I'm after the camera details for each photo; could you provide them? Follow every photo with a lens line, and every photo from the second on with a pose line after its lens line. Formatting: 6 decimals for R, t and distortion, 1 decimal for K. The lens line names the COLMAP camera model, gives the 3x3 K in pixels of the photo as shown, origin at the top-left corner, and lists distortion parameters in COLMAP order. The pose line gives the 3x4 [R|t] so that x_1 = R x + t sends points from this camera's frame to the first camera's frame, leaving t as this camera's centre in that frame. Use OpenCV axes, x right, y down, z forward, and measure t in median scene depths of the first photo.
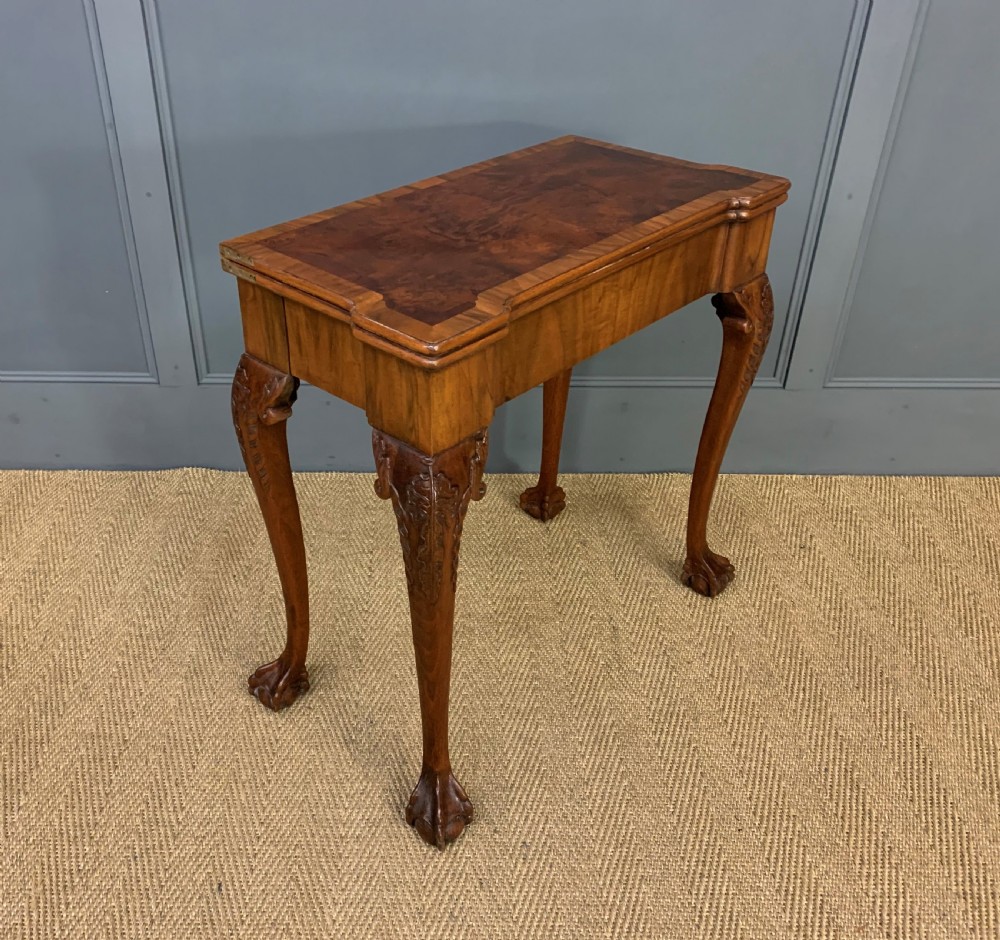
lens RADIAL K [[999.2, 0, 434.3], [0, 999.2, 479.2], [0, 0, 1]] dist [0.008329, 0.000000]
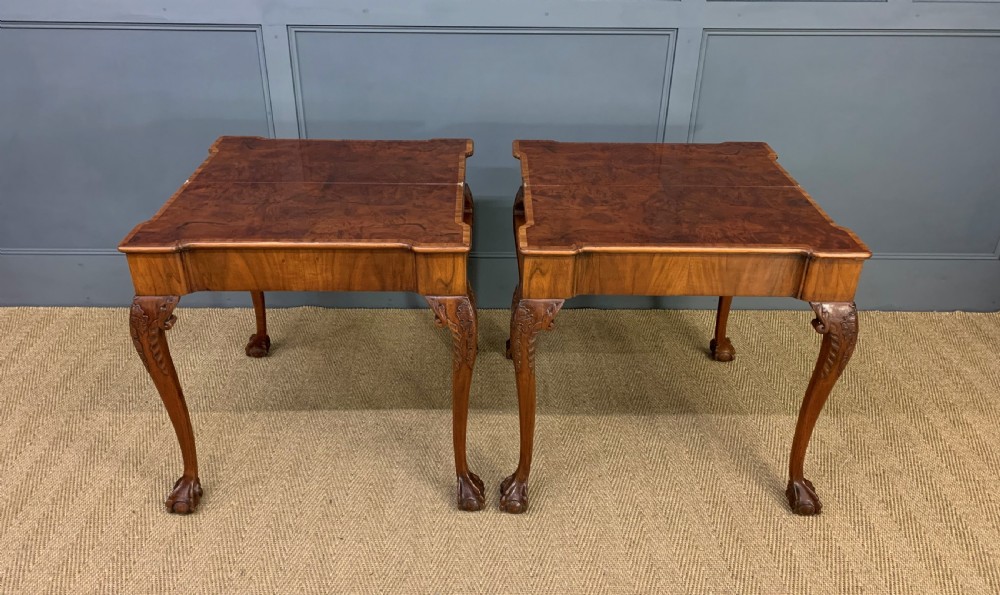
lens RADIAL K [[782.1, 0, 486.2], [0, 782.1, 304.5], [0, 0, 1]] dist [0.022635, -0.034068]
pose [[0.999836, -0.002747, 0.017895, 0.050071], [0.004026, 0.997410, -0.071812, 0.108345], [-0.017652, 0.071873, 0.997258, -0.446466]]
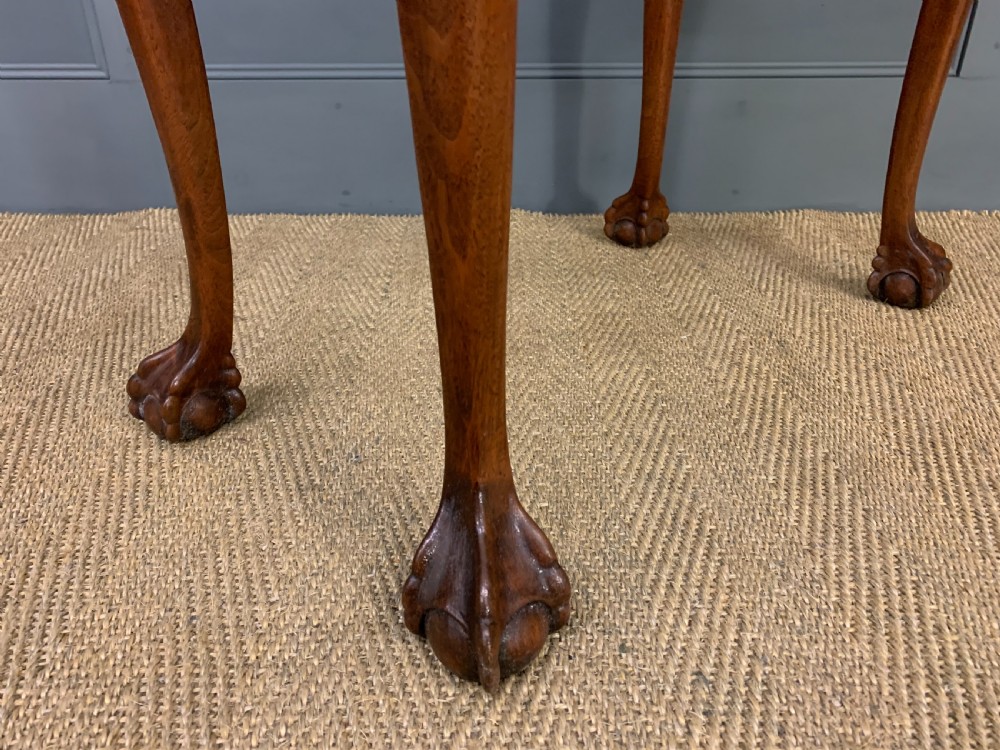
lens RADIAL K [[767.2, 0, 492.5], [0, 767.2, 390.7], [0, 0, 1]] dist [0.003953, 0.003252]
pose [[0.999970, -0.007730, 0.000446, 0.006707], [0.007738, 0.995799, -0.091236, 0.232254], [0.000262, 0.091237, 0.995829, 0.571583]]
